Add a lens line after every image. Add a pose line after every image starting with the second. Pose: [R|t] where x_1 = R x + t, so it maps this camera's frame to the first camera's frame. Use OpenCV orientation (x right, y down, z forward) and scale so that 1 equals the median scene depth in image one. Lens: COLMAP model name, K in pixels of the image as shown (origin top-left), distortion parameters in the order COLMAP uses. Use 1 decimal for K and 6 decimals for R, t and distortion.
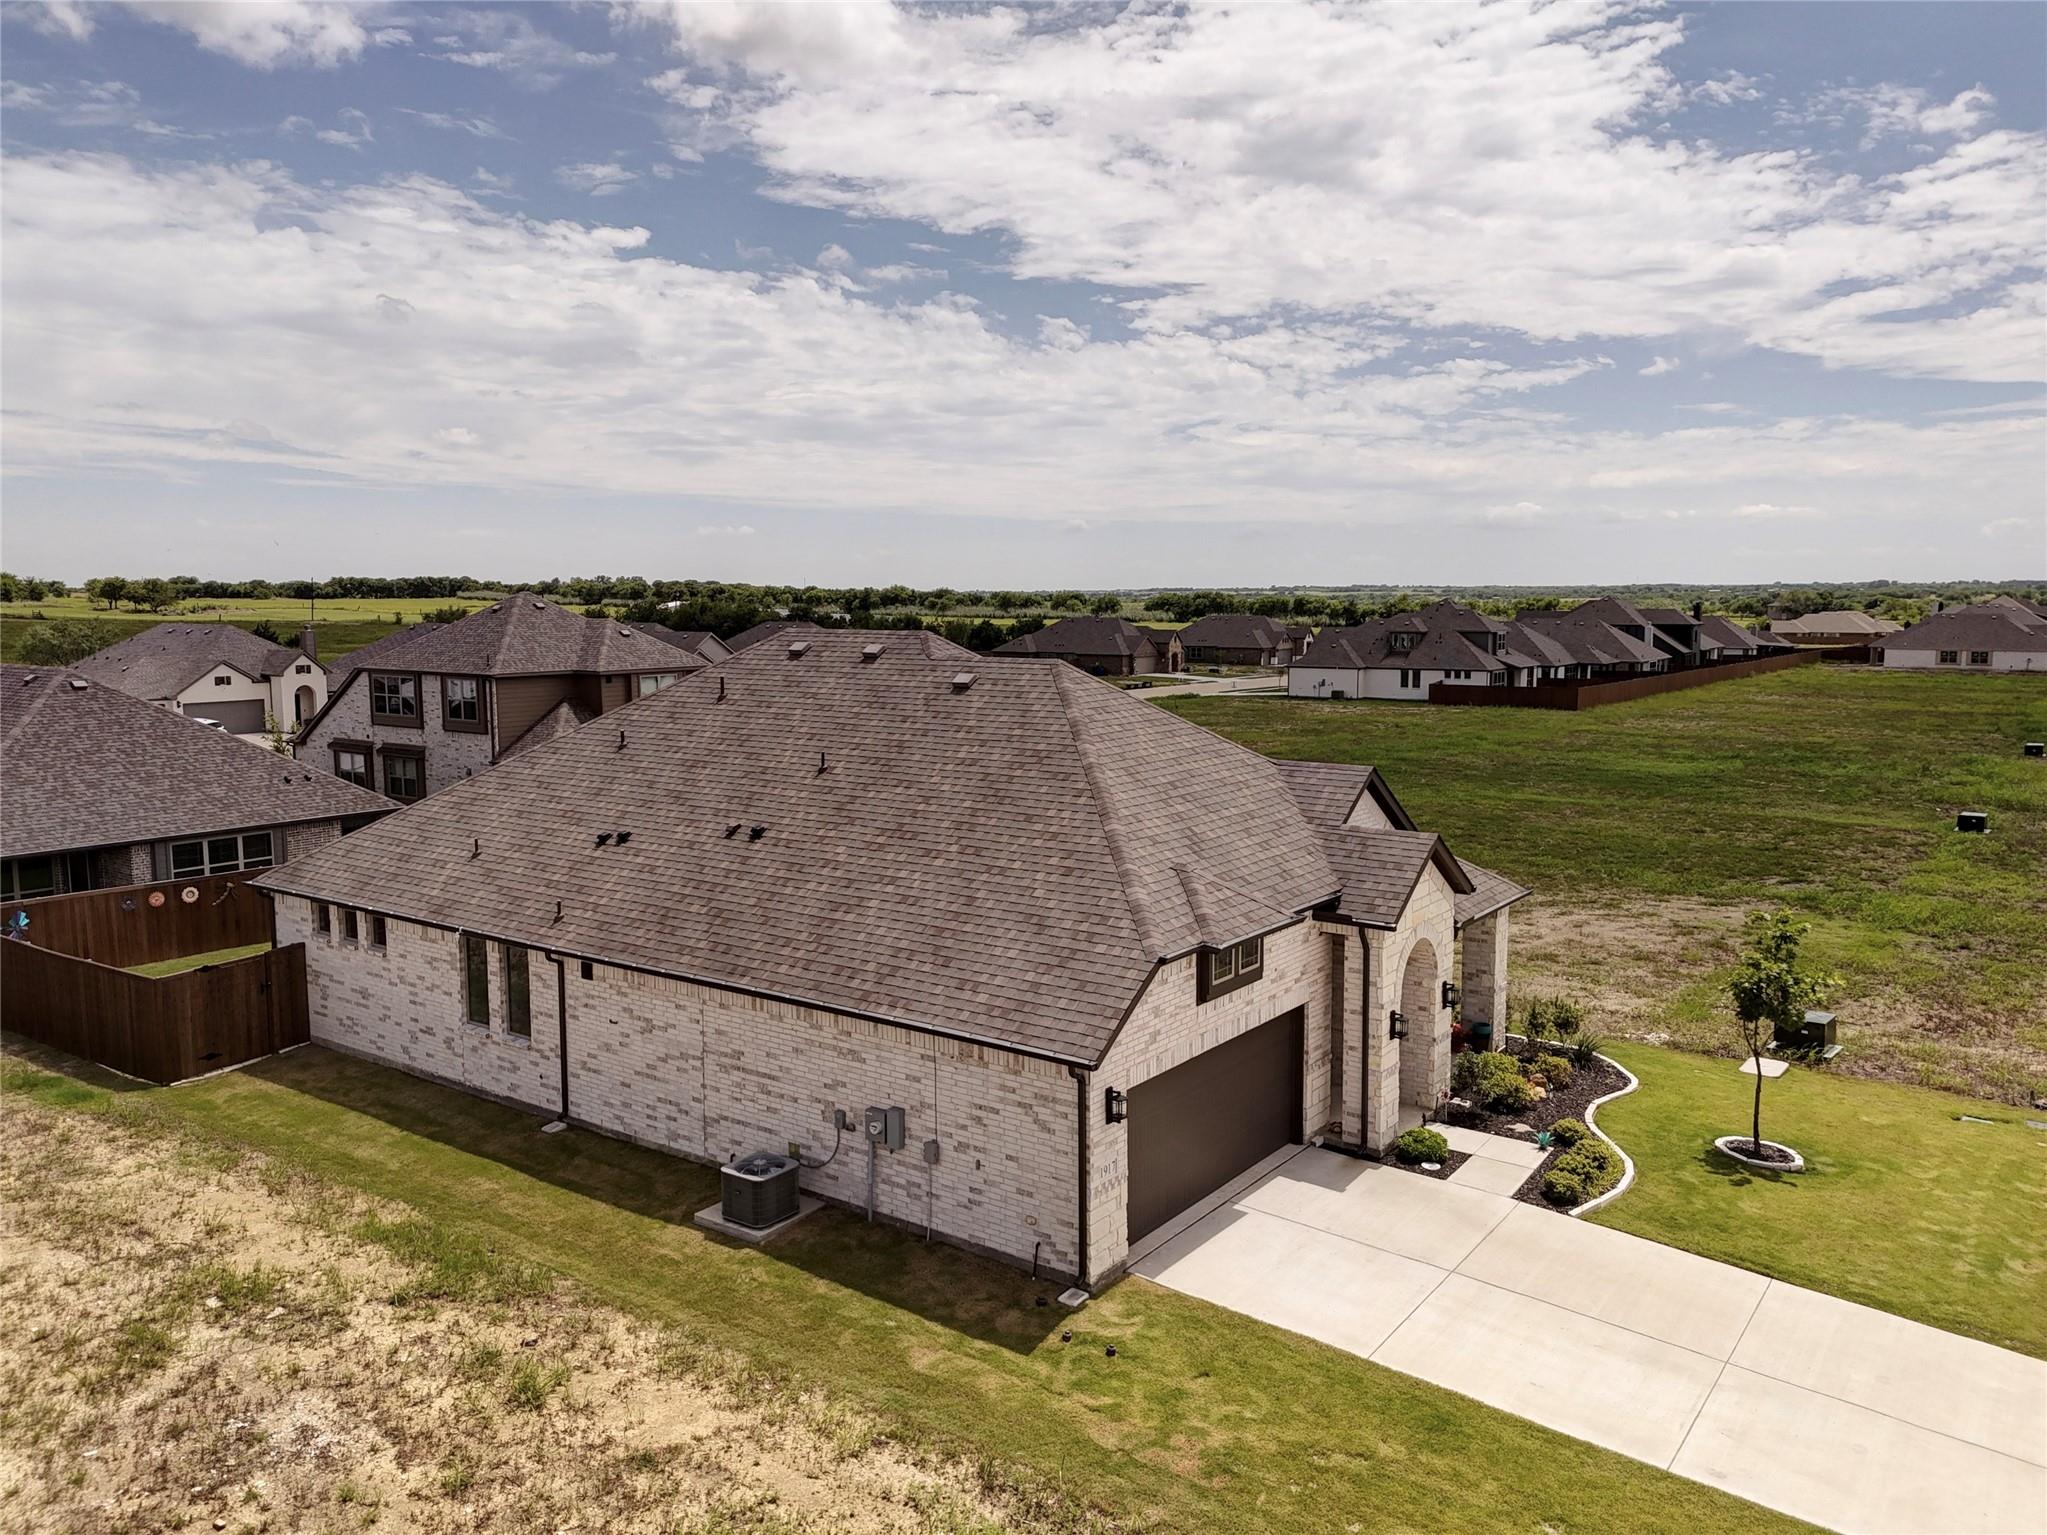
lens RADIAL K [[1502.3, 0, 1028.2], [0, 1502.3, 758.7], [0, 0, 1]] dist [0.065249, -0.051772]
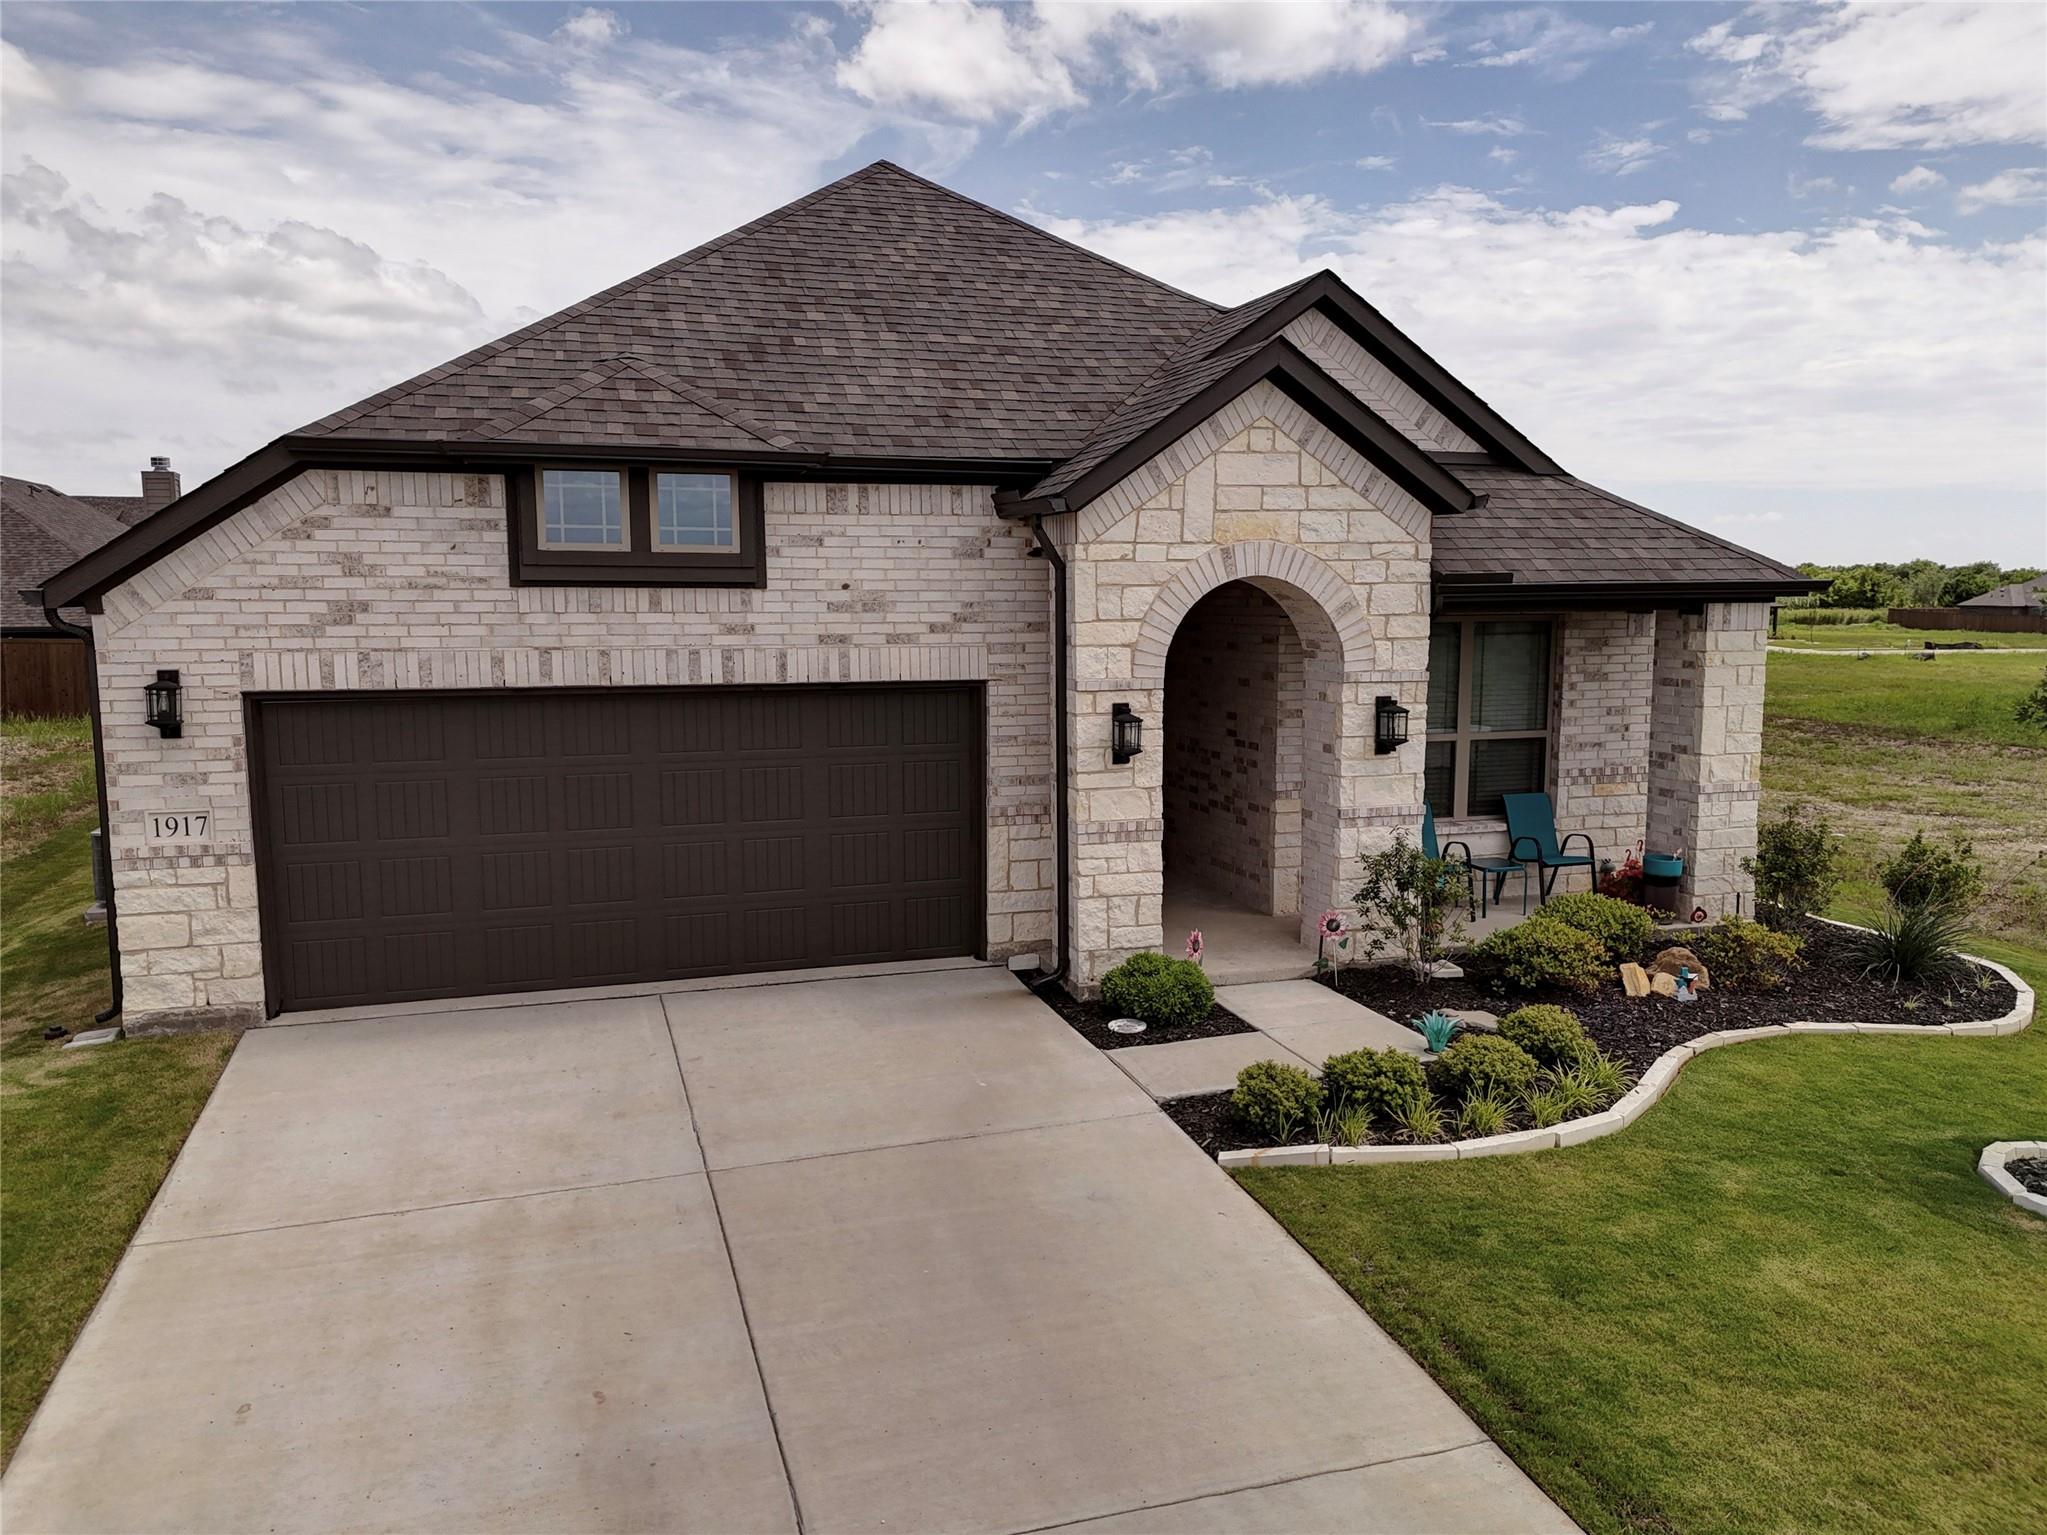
lens RADIAL K [[1483.9, 0, 1023.5], [0, 1483.9, 767.5], [0, 0, 1]] dist [0.094924, -0.107581]
pose [[0.806403, 0.070676, -0.587128, 0.501905], [-0.064348, 0.997424, 0.031687, 0.176741], [0.587855, 0.012228, 0.808874, 0.608745]]
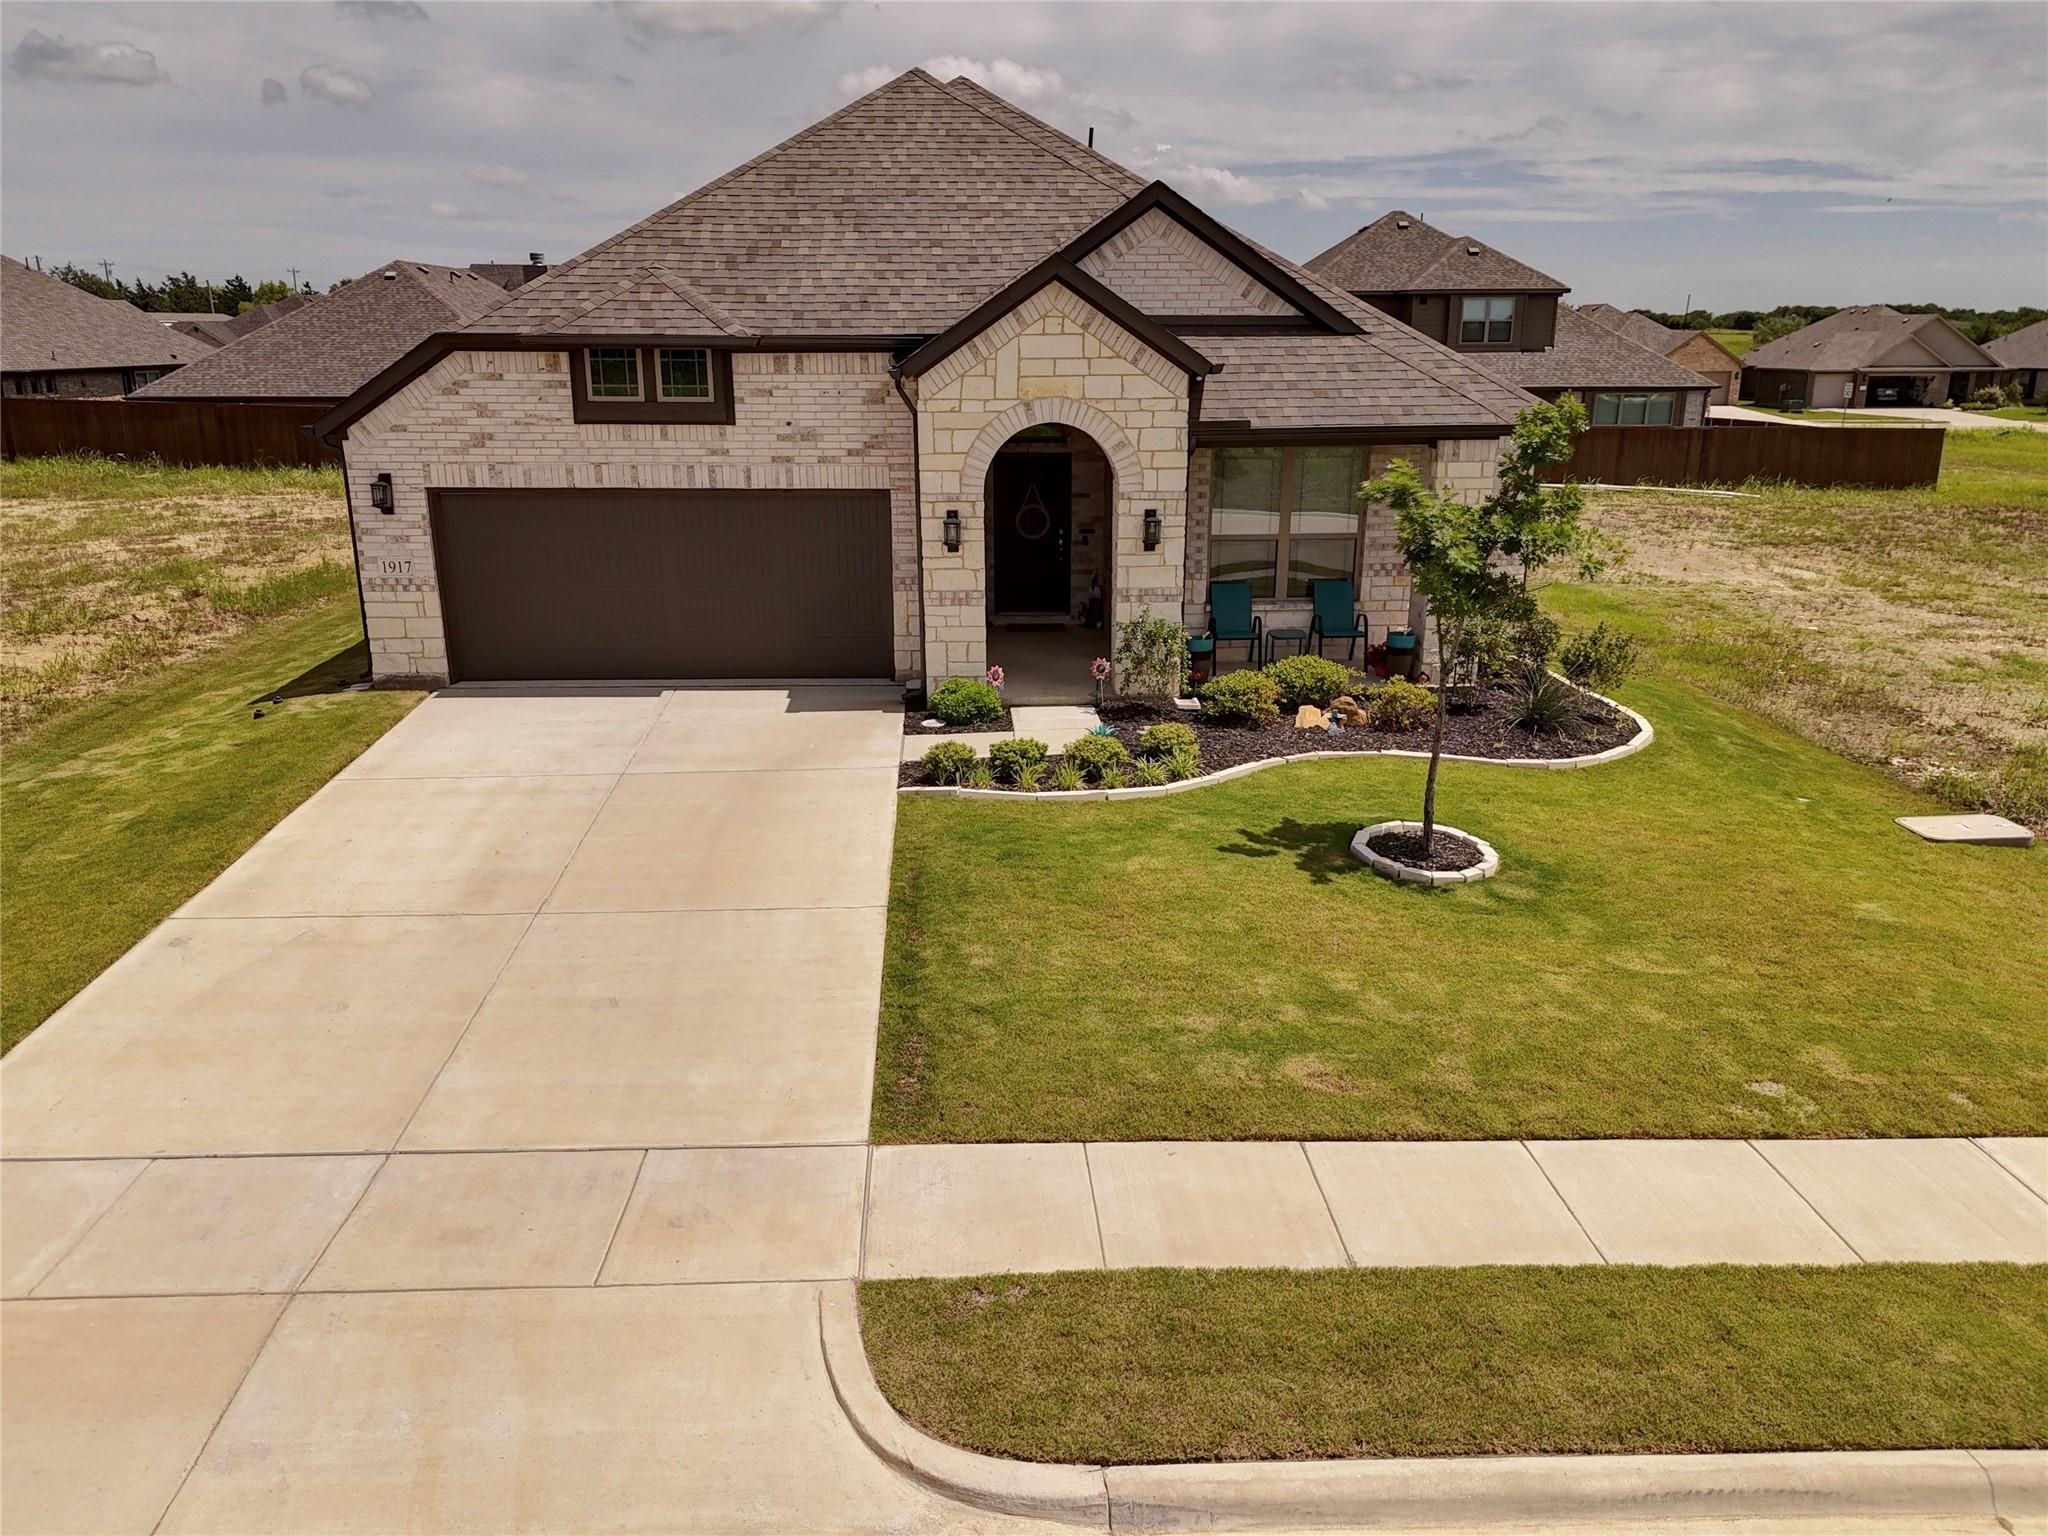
lens RADIAL K [[1503.1, 0, 1028.7], [0, 1503.1, 759.2], [0, 0, 1]] dist [0.065249, -0.051772]
pose [[0.627112, 0.211088, -0.749782, 0.830449], [-0.086062, 0.975464, 0.202643, 0.136689], [0.774160, -0.062552, 0.629891, 0.582784]]
